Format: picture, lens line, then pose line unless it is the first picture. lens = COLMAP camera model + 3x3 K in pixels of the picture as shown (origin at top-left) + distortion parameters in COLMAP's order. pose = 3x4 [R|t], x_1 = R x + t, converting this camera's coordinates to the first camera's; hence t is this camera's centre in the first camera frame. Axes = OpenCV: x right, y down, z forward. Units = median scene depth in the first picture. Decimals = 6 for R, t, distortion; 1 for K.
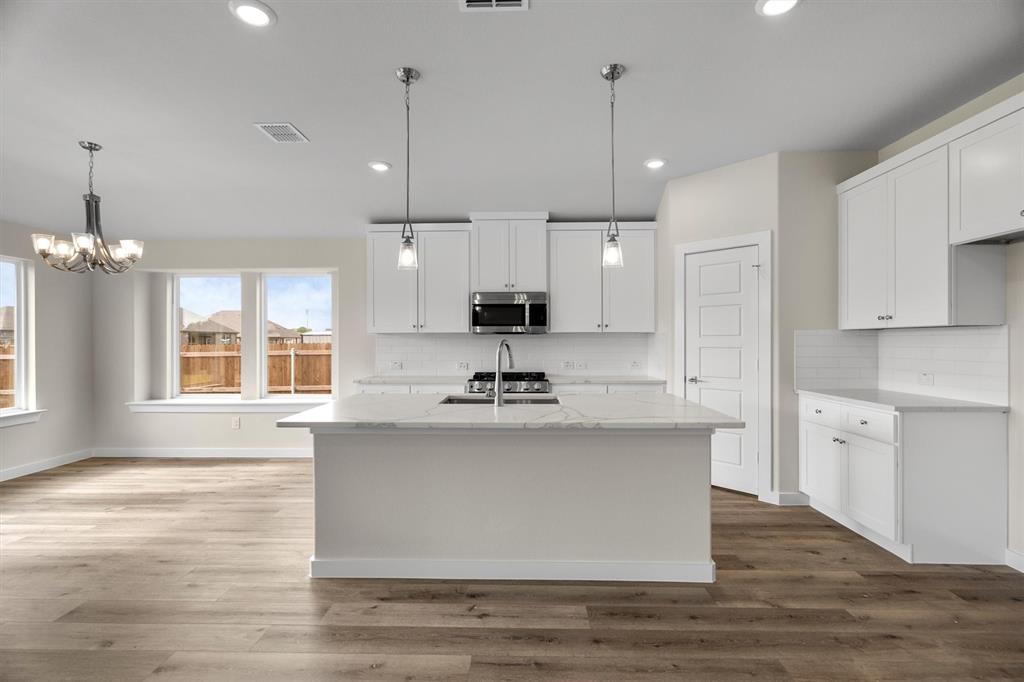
lens RADIAL K [[469.0, 0, 515.1], [0, 469.0, 340.4], [0, 0, 1]] dist [-0.002211, 0.000218]
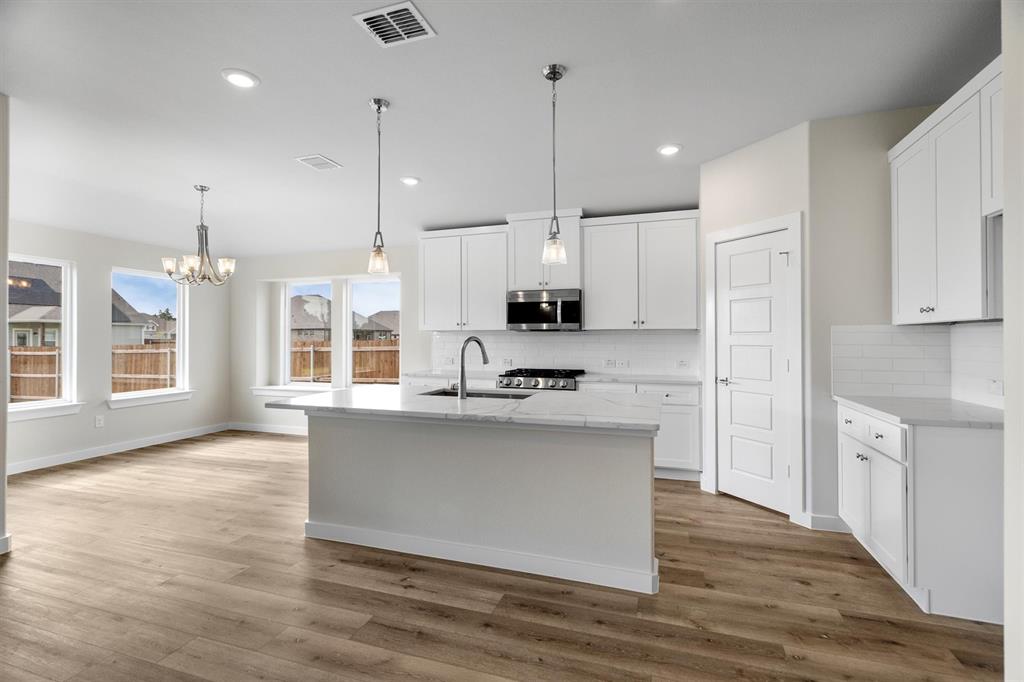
lens RADIAL K [[475.0, 0, 511.8], [0, 475.0, 333.1], [0, 0, 1]] dist [-0.001944, 0.000083]
pose [[0.954984, -0.001764, -0.296653, 0.301603], [-0.001044, 0.999956, -0.009309, 0.000169], [0.296656, 0.009200, 0.954940, -0.000750]]
